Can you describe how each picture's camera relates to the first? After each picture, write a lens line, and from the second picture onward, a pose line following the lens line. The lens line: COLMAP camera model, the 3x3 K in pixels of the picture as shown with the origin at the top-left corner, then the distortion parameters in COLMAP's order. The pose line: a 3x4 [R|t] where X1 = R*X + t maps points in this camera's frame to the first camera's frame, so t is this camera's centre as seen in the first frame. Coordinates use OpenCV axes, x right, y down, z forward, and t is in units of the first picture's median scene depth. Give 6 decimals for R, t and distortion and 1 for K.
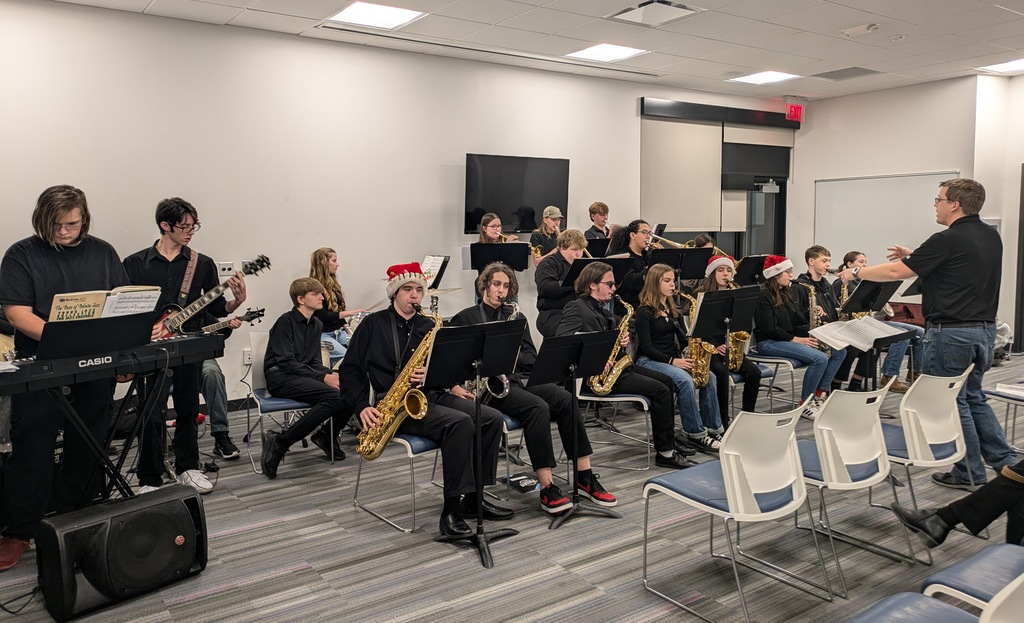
lens RADIAL K [[768.5, 0, 512.0], [0, 768.5, 311.5], [0, 0, 1]] dist [0.000999, 0.000721]
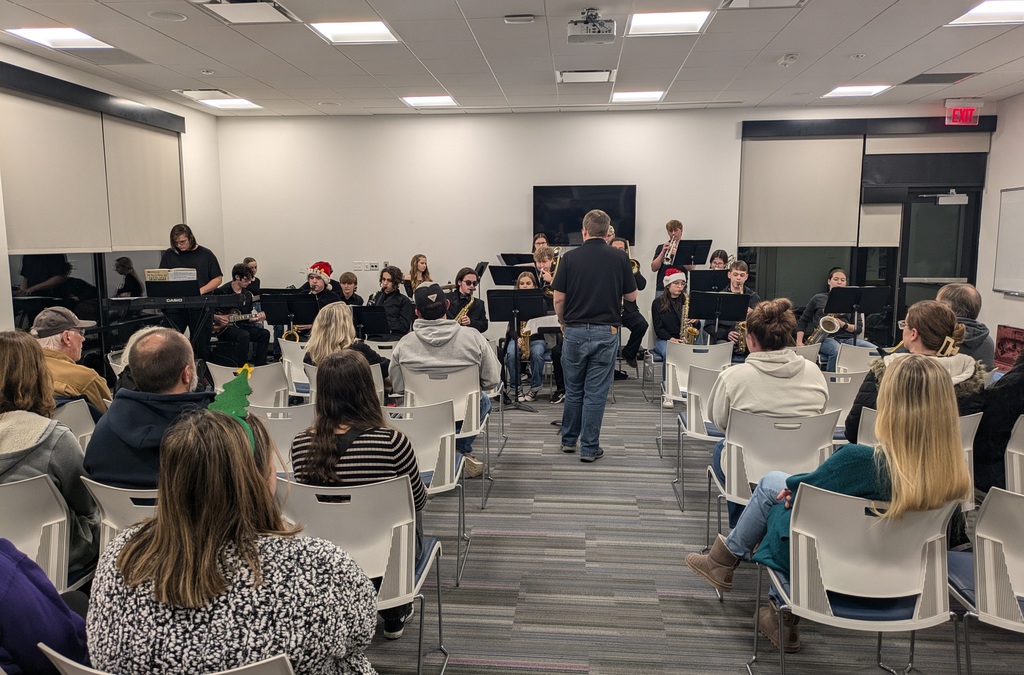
lens RADIAL K [[751.9, 0, 512.0], [0, 751.9, 337.5], [0, 0, 1]] dist [0.006365, -0.000482]
pose [[0.755961, 0.090982, -0.648263, 0.576811], [-0.074505, 0.995818, 0.052878, -0.006206], [0.650363, 0.008325, 0.759578, -0.016404]]
